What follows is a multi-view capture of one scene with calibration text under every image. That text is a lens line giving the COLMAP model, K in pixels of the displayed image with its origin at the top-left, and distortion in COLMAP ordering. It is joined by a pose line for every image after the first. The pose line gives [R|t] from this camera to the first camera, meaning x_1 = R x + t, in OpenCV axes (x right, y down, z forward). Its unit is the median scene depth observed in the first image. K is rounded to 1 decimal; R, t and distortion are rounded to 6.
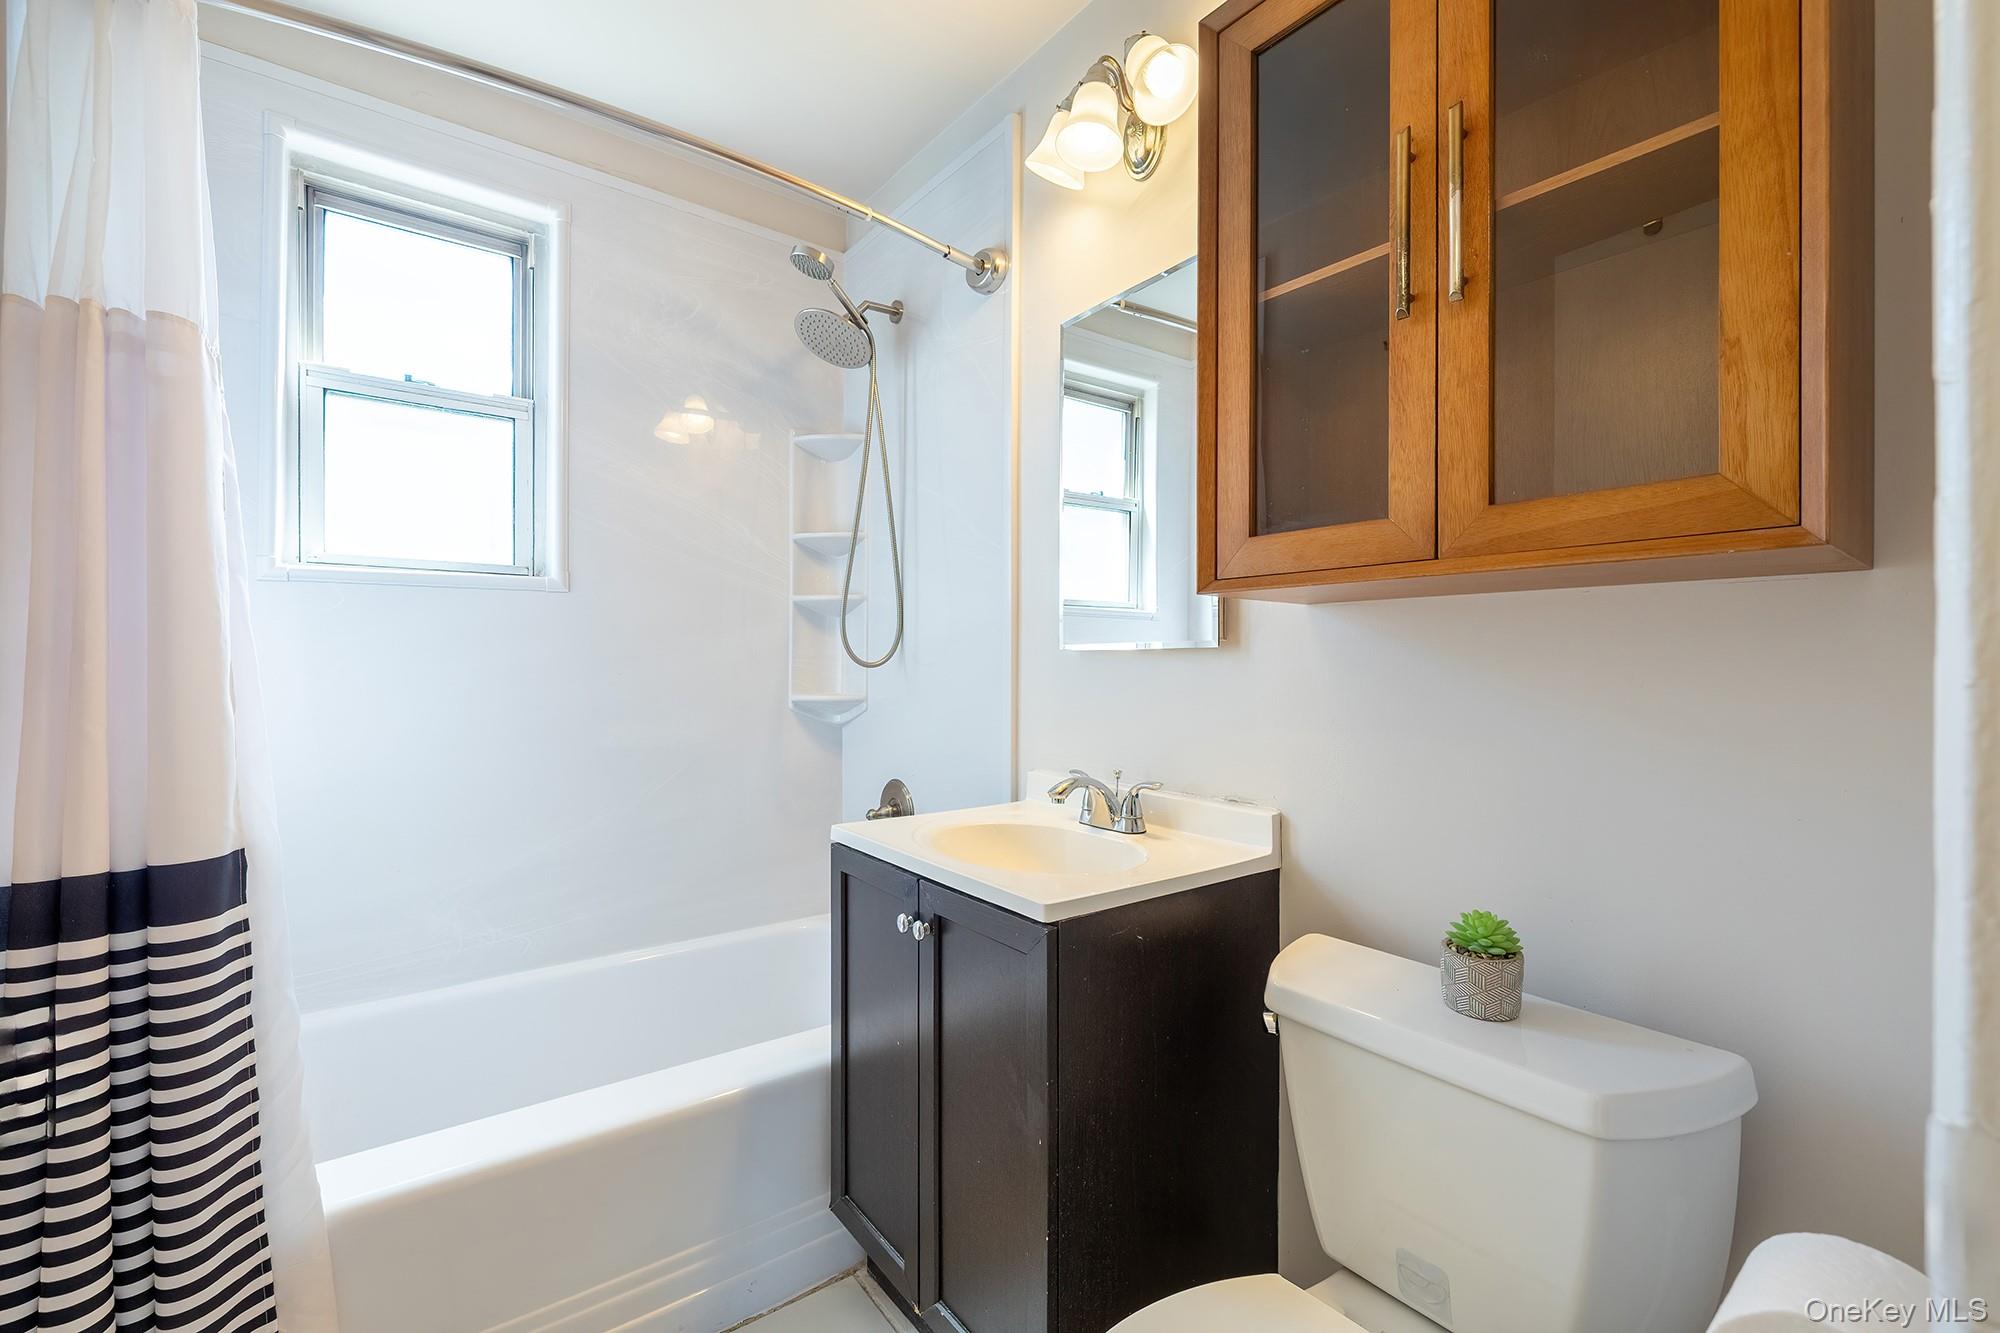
lens RADIAL K [[845.7, 0, 1010.2], [0, 845.7, 665.2], [0, 0, 1]] dist [-0.007525, -0.000495]
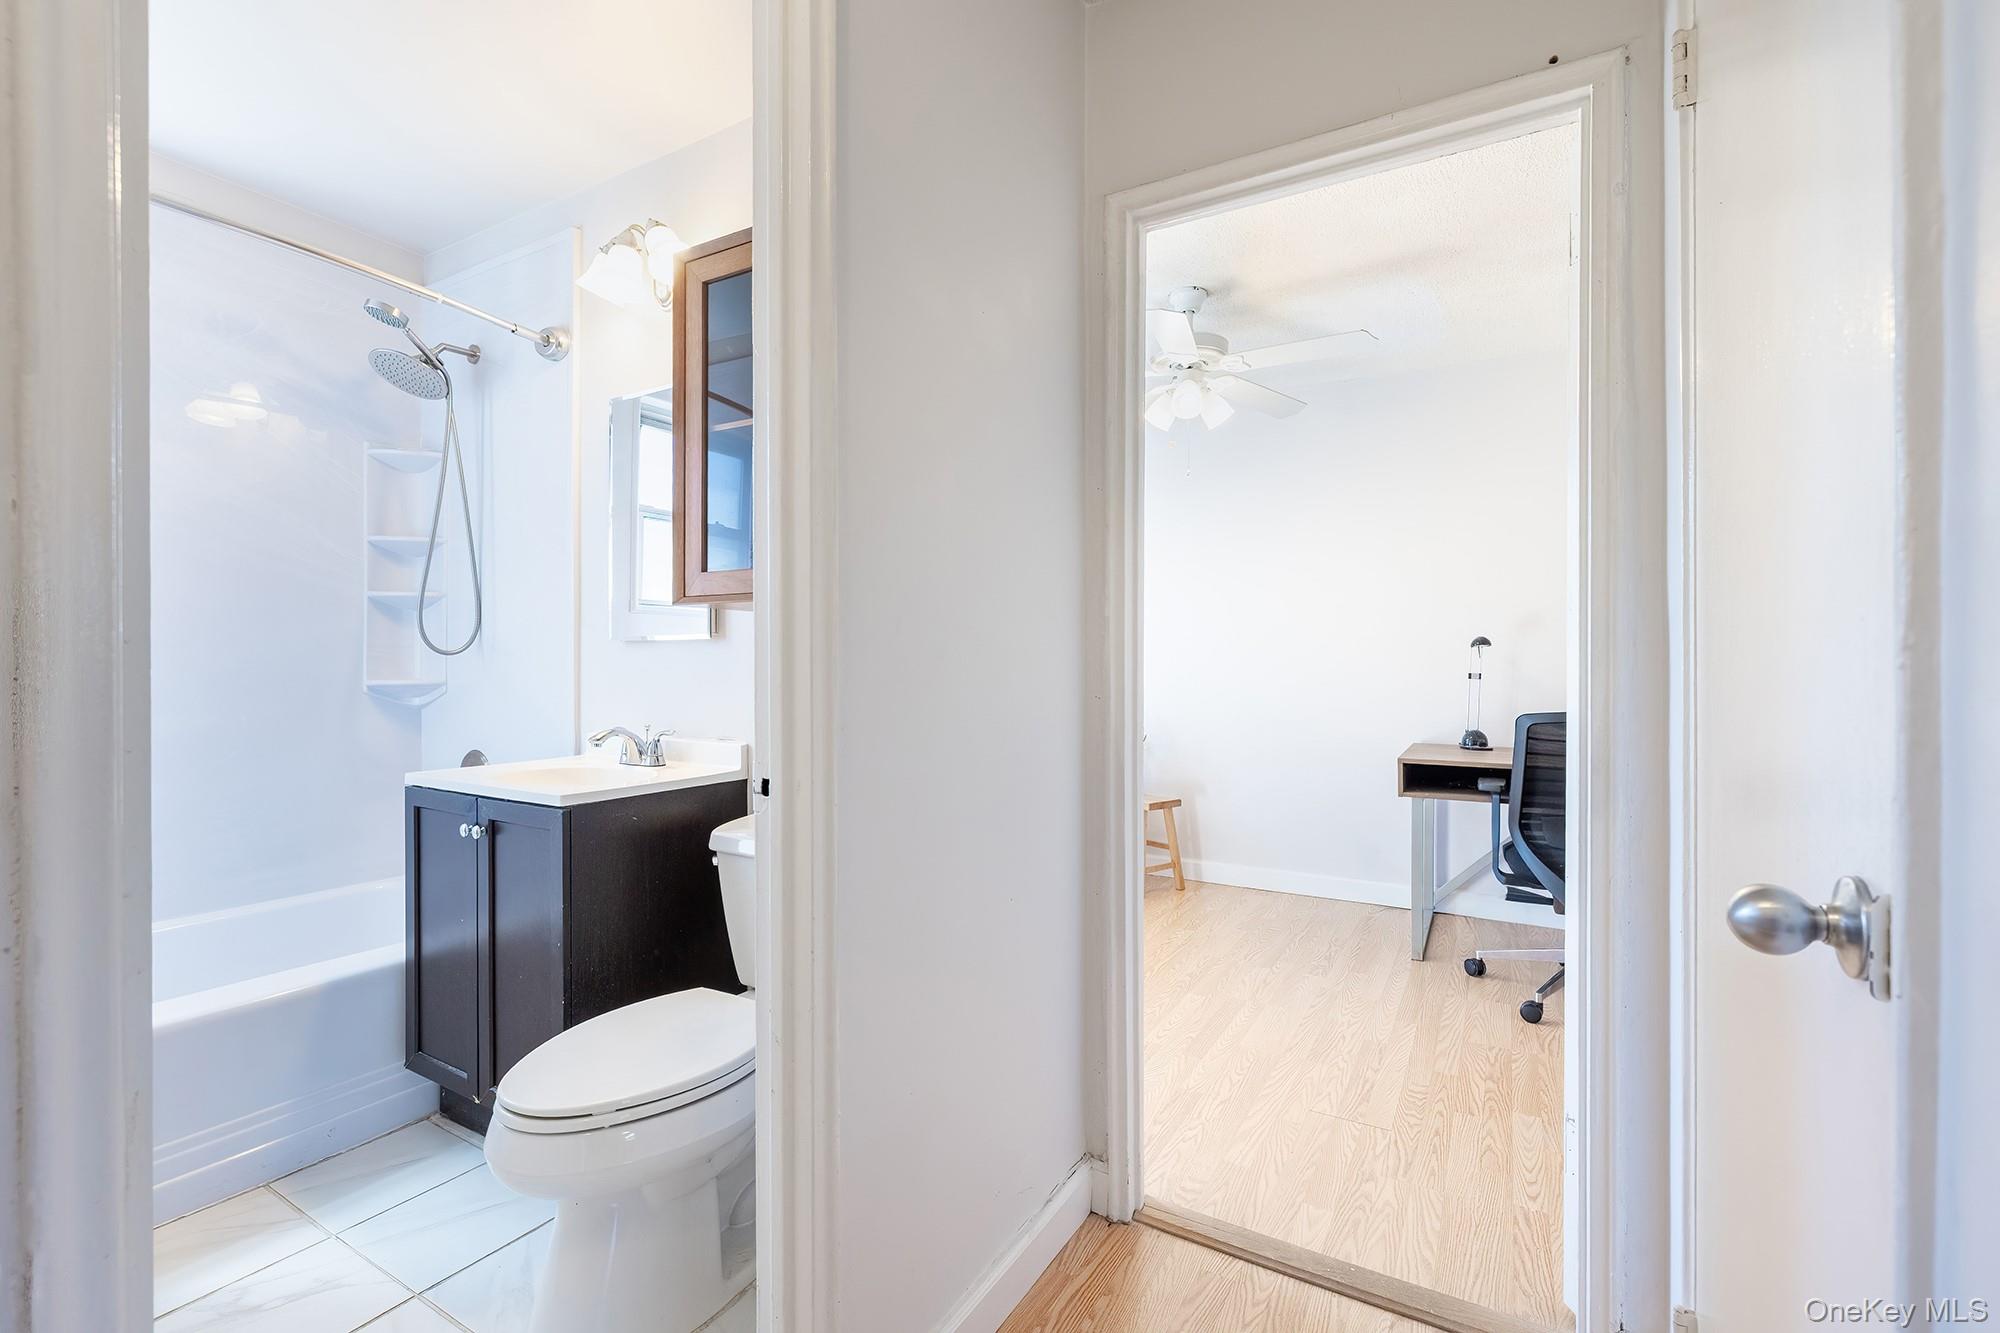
lens RADIAL K [[840.3, 0, 1009.1], [0, 840.3, 659.9], [0, 0, 1]] dist [0.001823, 0.000109]
pose [[0.919736, -0.002603, 0.392529, 0.104889], [0.002729, 0.999996, 0.000235, 0.013097], [-0.392528, 0.000855, 0.919740, -0.431194]]
